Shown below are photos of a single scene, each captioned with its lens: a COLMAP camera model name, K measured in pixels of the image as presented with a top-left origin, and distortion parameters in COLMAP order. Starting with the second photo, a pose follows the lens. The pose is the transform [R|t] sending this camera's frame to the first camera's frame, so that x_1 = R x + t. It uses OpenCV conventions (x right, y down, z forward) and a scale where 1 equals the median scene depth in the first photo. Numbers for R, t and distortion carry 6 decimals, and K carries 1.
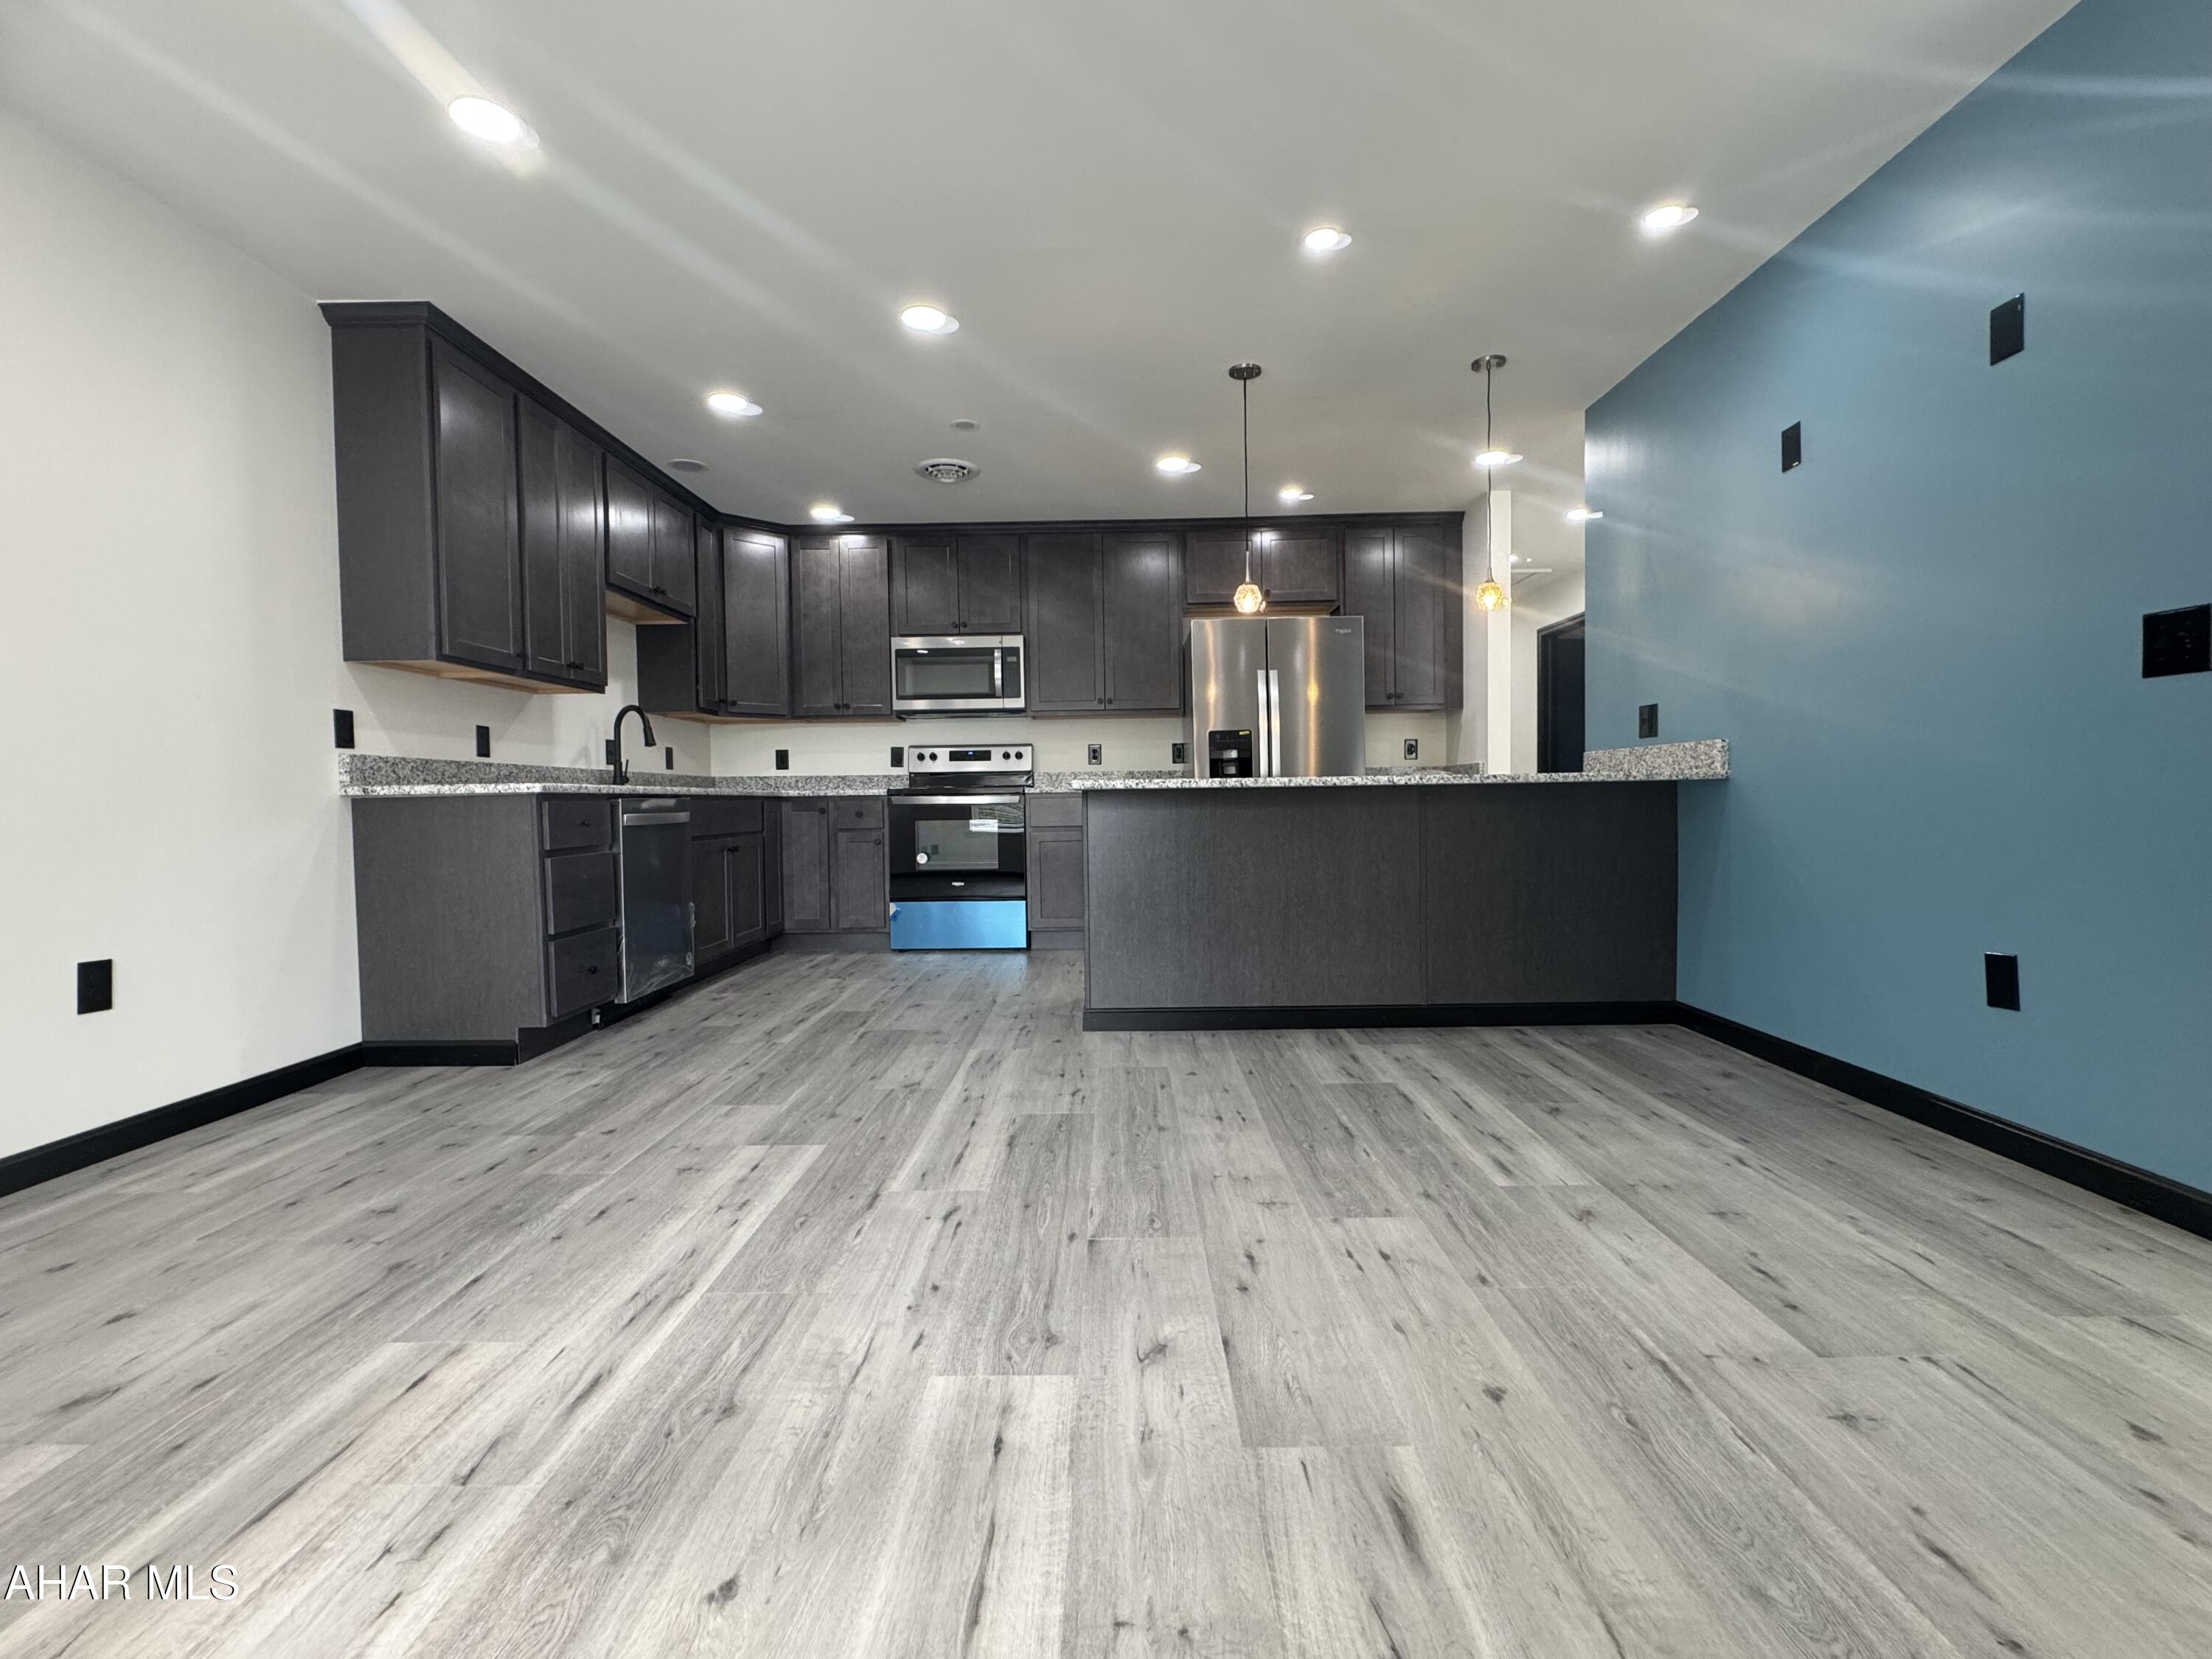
lens RADIAL K [[977.2, 0, 1089.5], [0, 977.2, 839.9], [0, 0, 1]] dist [-0.004939, 0.000105]
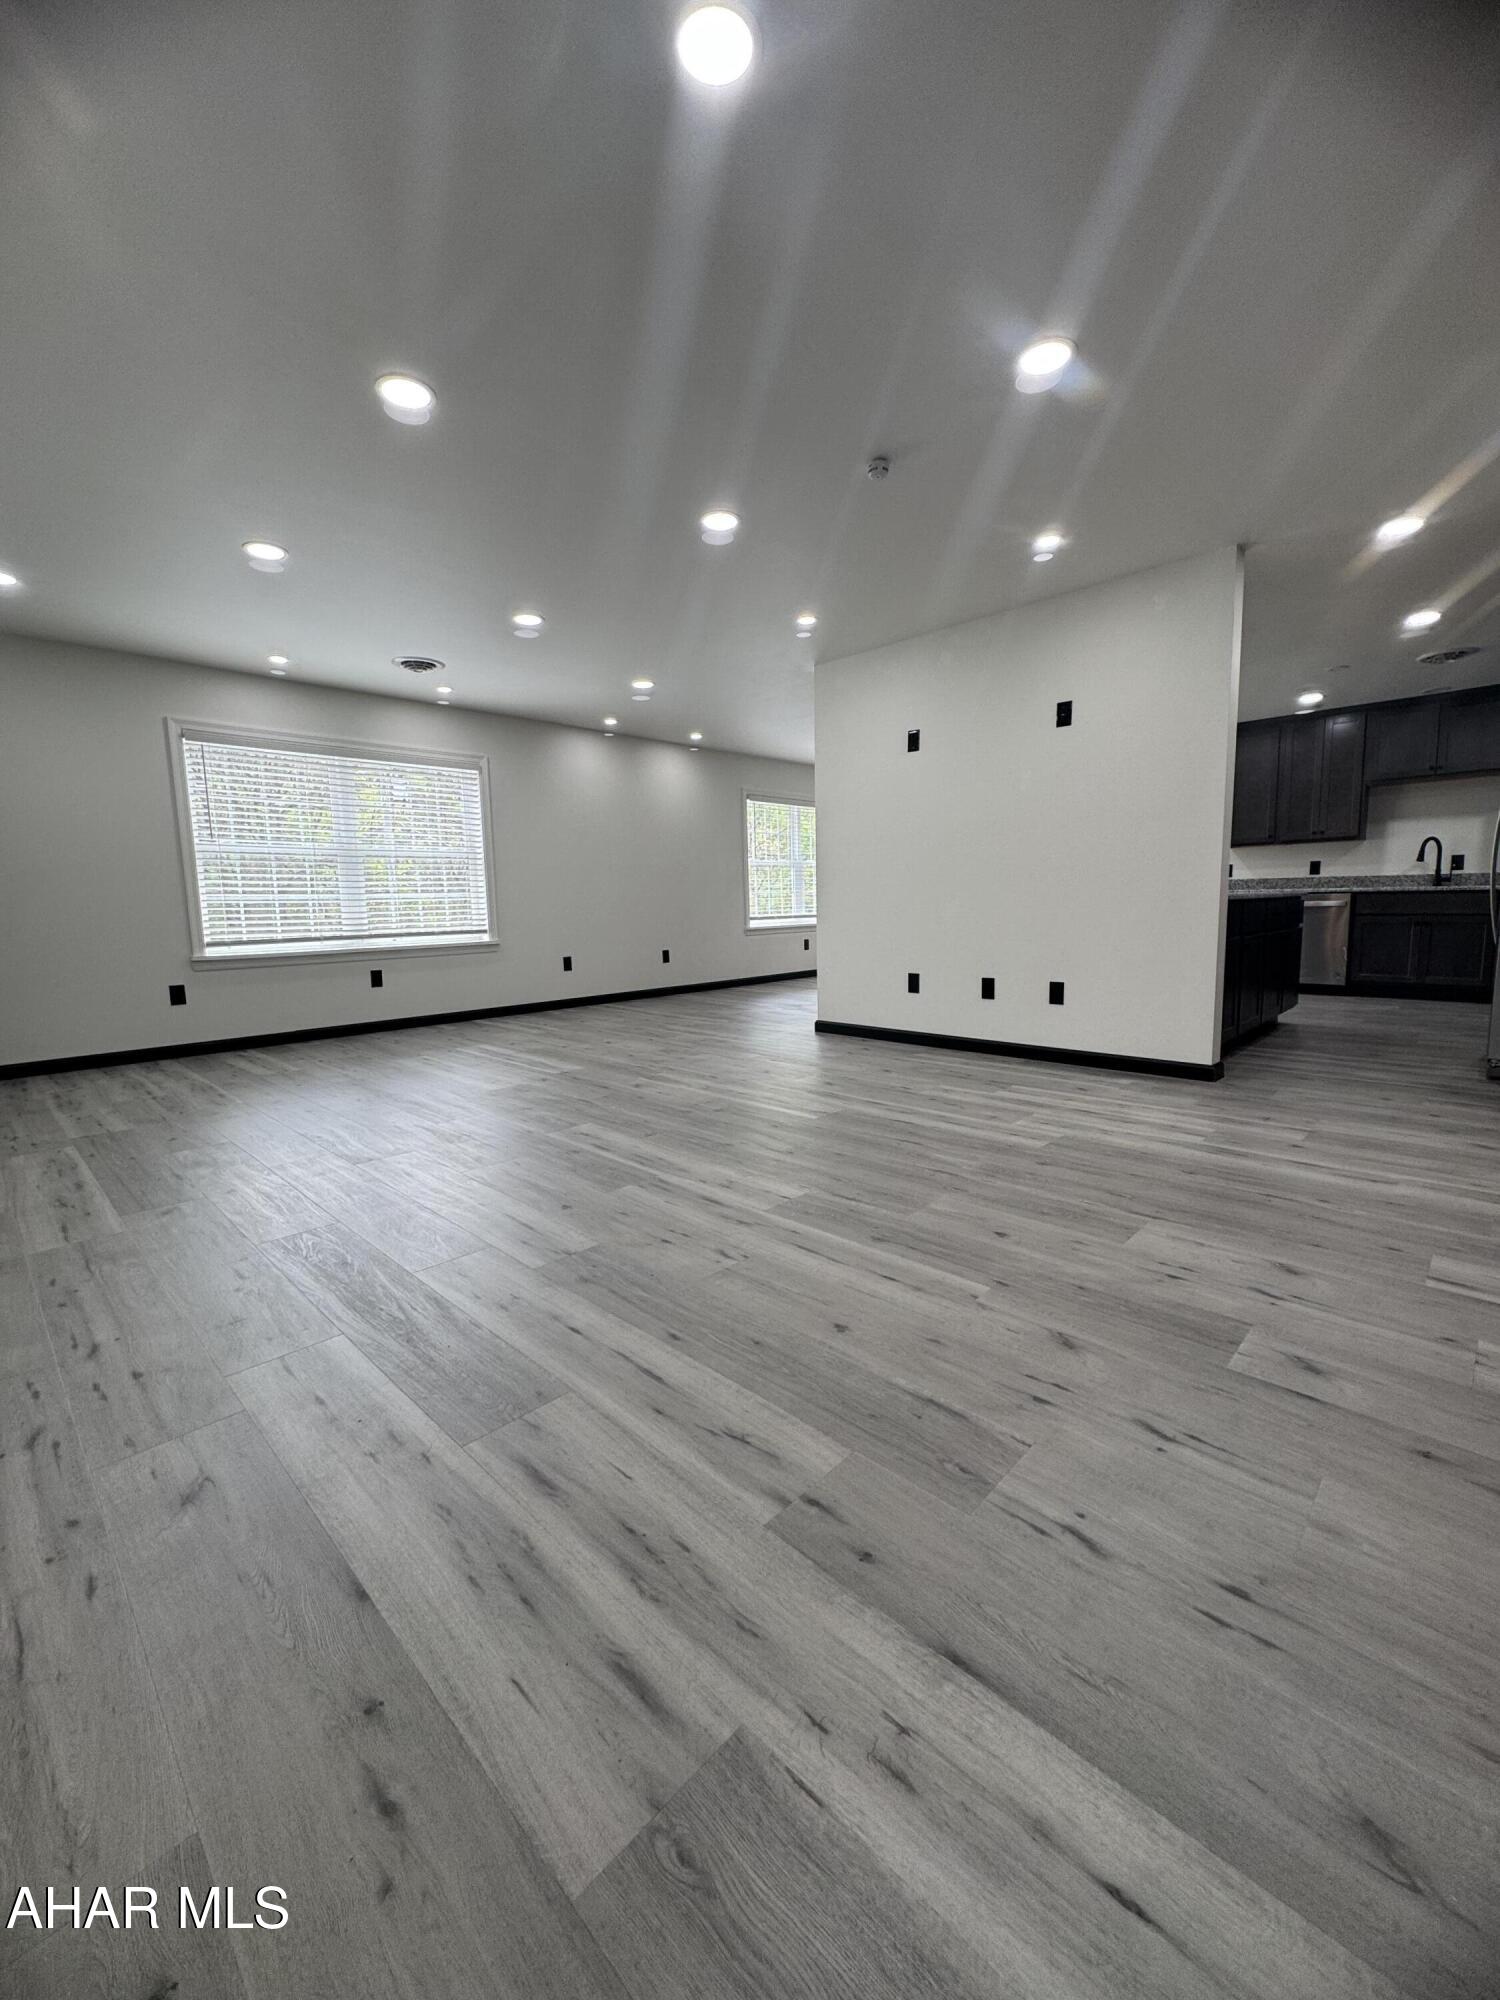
lens RADIAL K [[795.1, 0, 752.7], [0, 795.1, 991.7], [0, 0, 1]] dist [-0.001163, 0.000484]
pose [[-0.674309, 0.098240, -0.731886, 1.998511], [-0.012601, 0.989436, 0.144421, -0.079674], [0.738342, 0.106606, -0.665947, 1.555247]]
